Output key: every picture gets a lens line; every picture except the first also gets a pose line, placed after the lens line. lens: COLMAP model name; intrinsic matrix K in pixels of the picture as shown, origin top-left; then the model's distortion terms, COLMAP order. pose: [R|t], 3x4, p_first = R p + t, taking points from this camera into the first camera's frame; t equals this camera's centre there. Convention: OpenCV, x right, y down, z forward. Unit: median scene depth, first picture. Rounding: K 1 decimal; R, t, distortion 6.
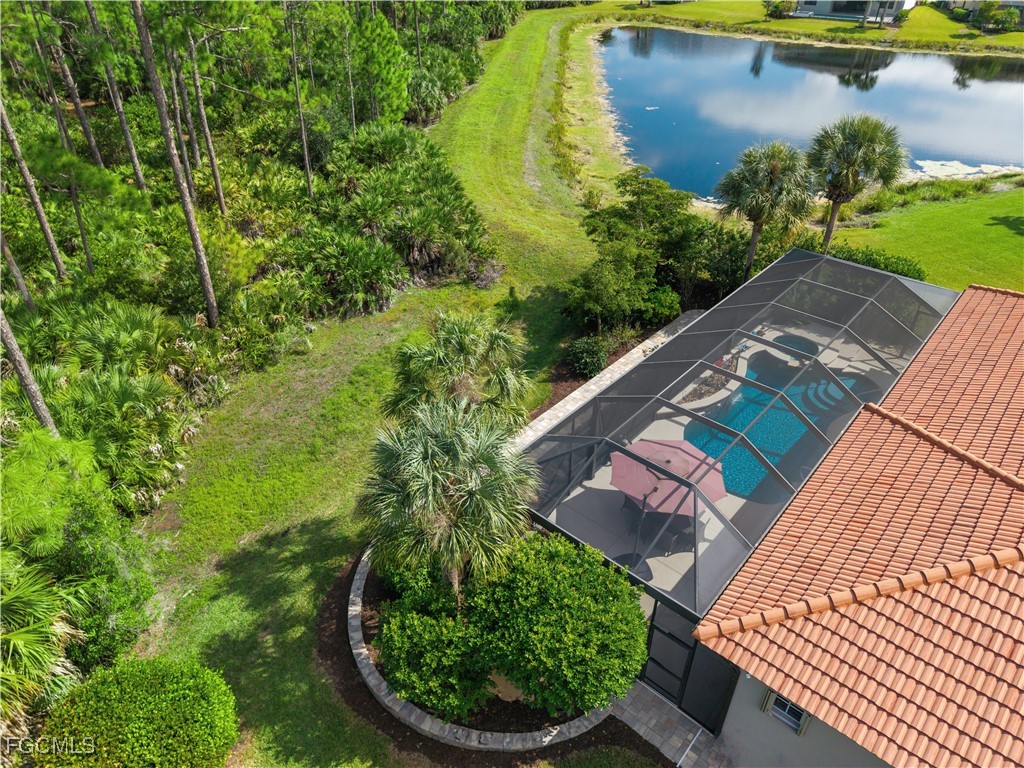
lens RADIAL K [[676.3, 0, 512.0], [0, 676.3, 384.0], [0, 0, 1]] dist [0.030763, -0.064806]
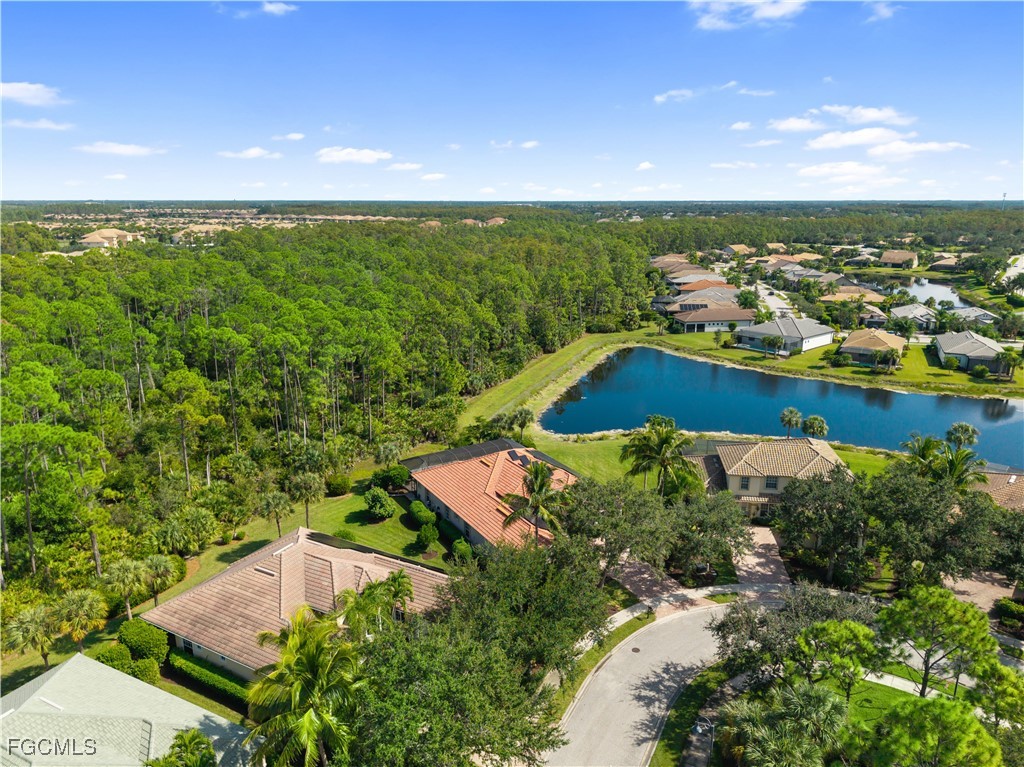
lens RADIAL K [[676.3, 0, 512.0], [0, 676.3, 383.5], [0, 0, 1]] dist [0.030763, -0.064806]
pose [[0.953924, 0.080779, -0.288970, 1.312419], [-0.174710, 0.932513, -0.316064, 0.616601], [0.243937, 0.351987, 0.903659, -2.234031]]
